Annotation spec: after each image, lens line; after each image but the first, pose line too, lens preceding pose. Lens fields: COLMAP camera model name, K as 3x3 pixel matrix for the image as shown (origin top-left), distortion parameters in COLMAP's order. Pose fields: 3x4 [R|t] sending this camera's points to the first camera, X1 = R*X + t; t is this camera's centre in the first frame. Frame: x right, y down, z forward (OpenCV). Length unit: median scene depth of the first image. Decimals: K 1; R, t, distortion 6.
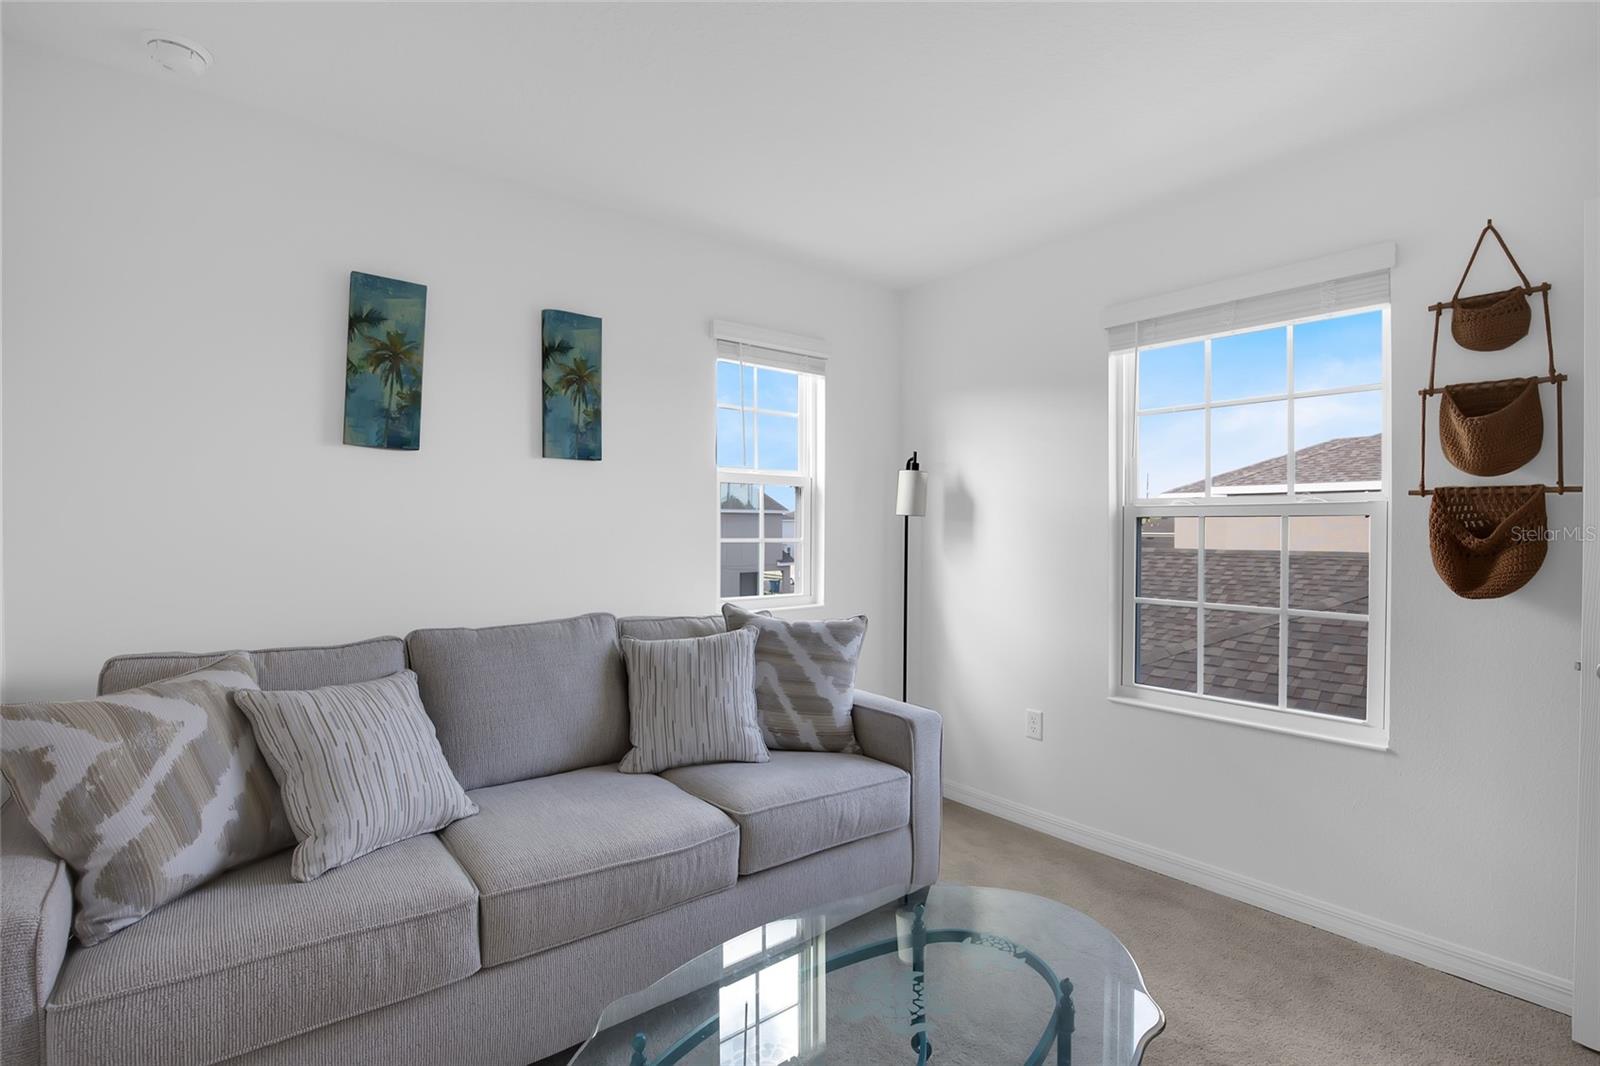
lens RADIAL K [[759.5, 0, 798.2], [0, 759.5, 515.0], [0, 0, 1]] dist [0.014133, -0.025258]
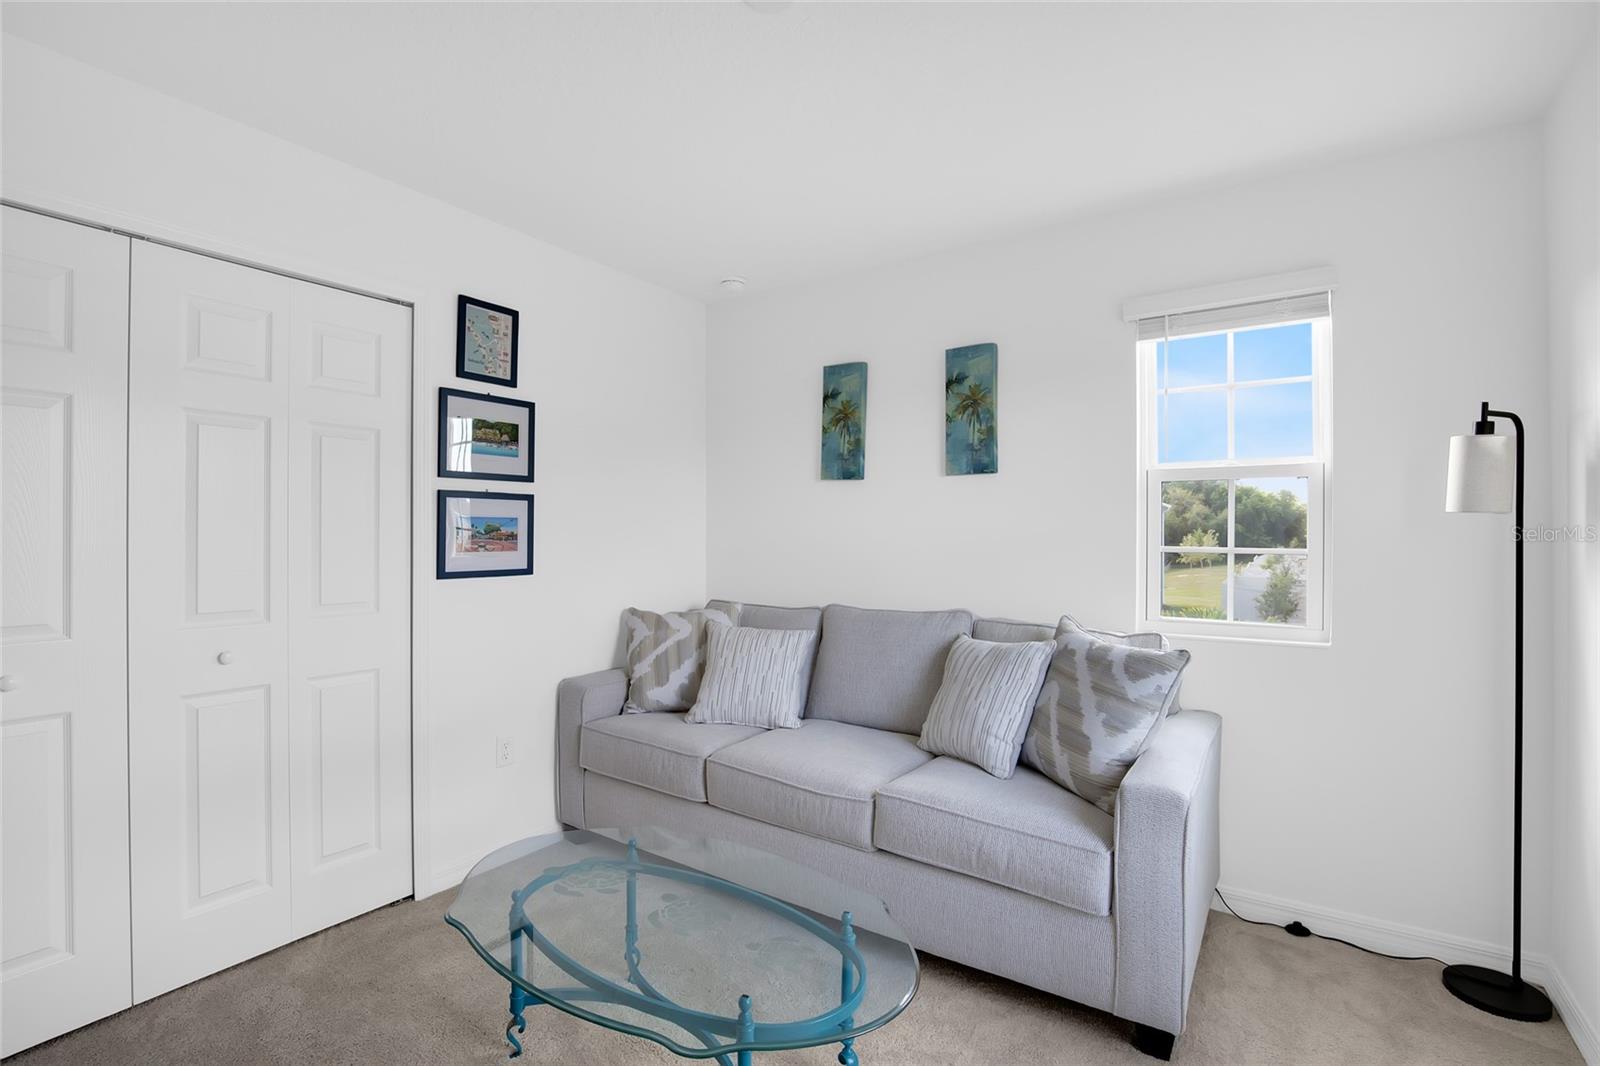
lens RADIAL K [[731.9, 0, 795.2], [0, 731.9, 534.6], [0, 0, 1]] dist [-0.038031, 0.007483]
pose [[0.281953, -0.008914, -0.959387, 0.720210], [0.008028, 0.999944, -0.006932, 0.023226], [0.959395, -0.005748, 0.282009, 0.474234]]
